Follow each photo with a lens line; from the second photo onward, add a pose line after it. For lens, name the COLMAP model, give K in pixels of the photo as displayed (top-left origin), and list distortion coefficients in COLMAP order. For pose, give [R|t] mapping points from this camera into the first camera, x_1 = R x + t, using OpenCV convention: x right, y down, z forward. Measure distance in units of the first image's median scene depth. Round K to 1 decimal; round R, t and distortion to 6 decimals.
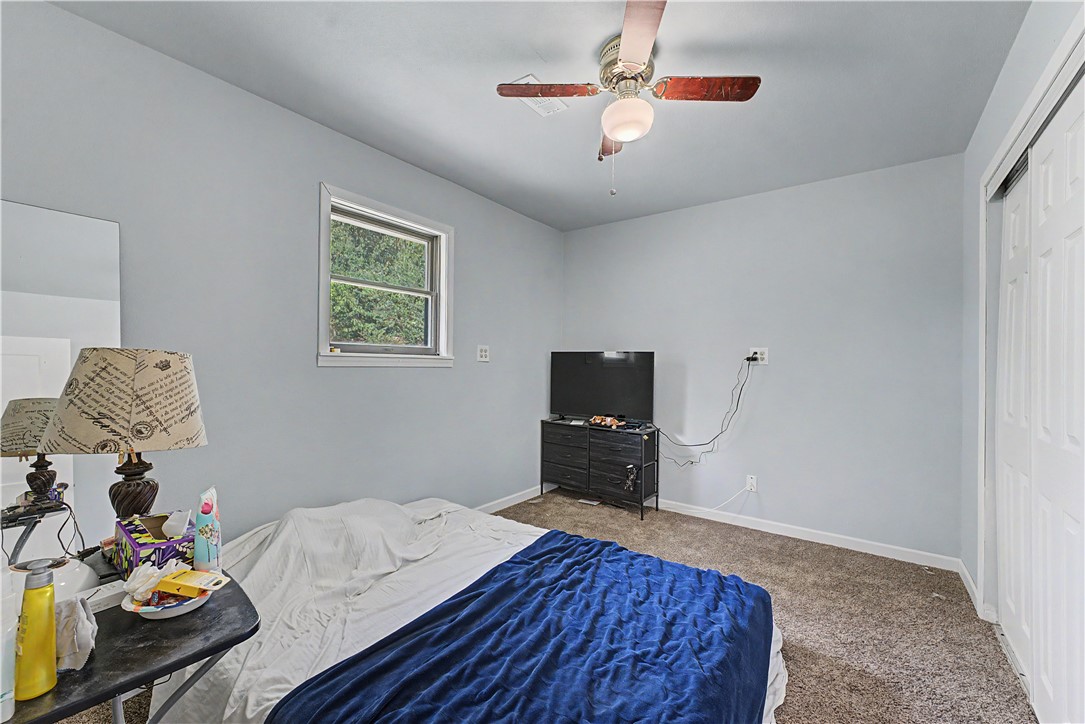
lens RADIAL K [[436.4, 0, 542.5], [0, 436.4, 362.0], [0, 0, 1]] dist [0.000862, 0.000455]
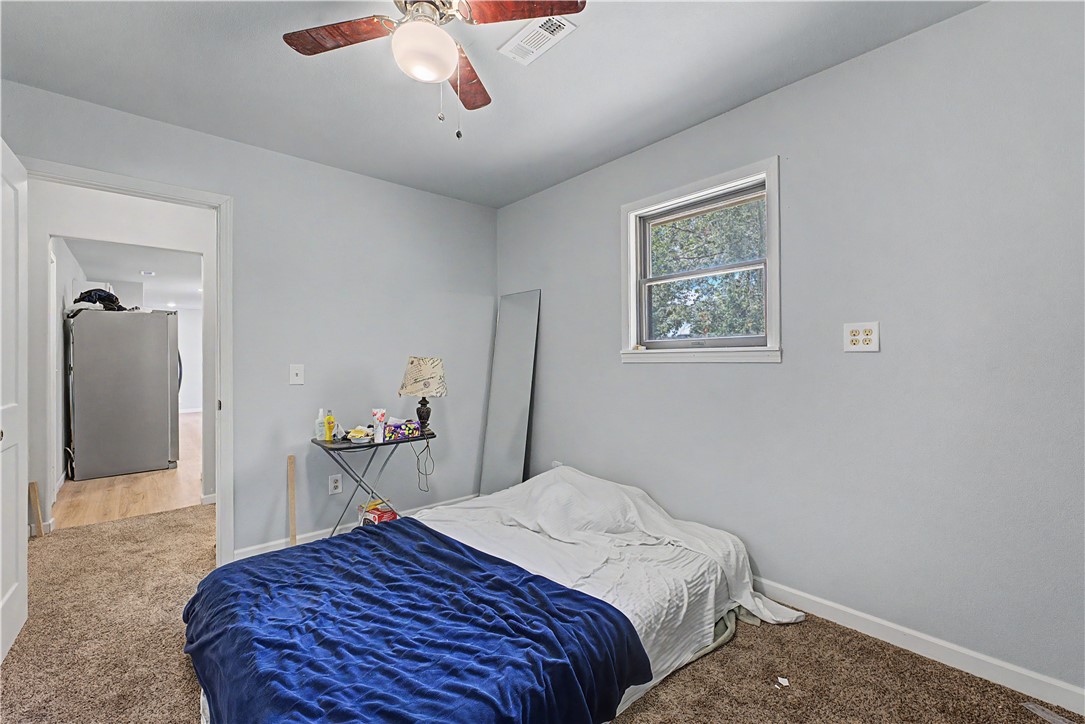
lens RADIAL K [[436.4, 0, 542.5], [0, 436.4, 362.0], [0, 0, 1]] dist [0.000862, 0.000455]
pose [[-0.191877, -0.007288, -0.981392, 0.581534], [0.011953, 0.999881, -0.009763, 0.014816], [0.981346, -0.013604, -0.191767, 0.856177]]
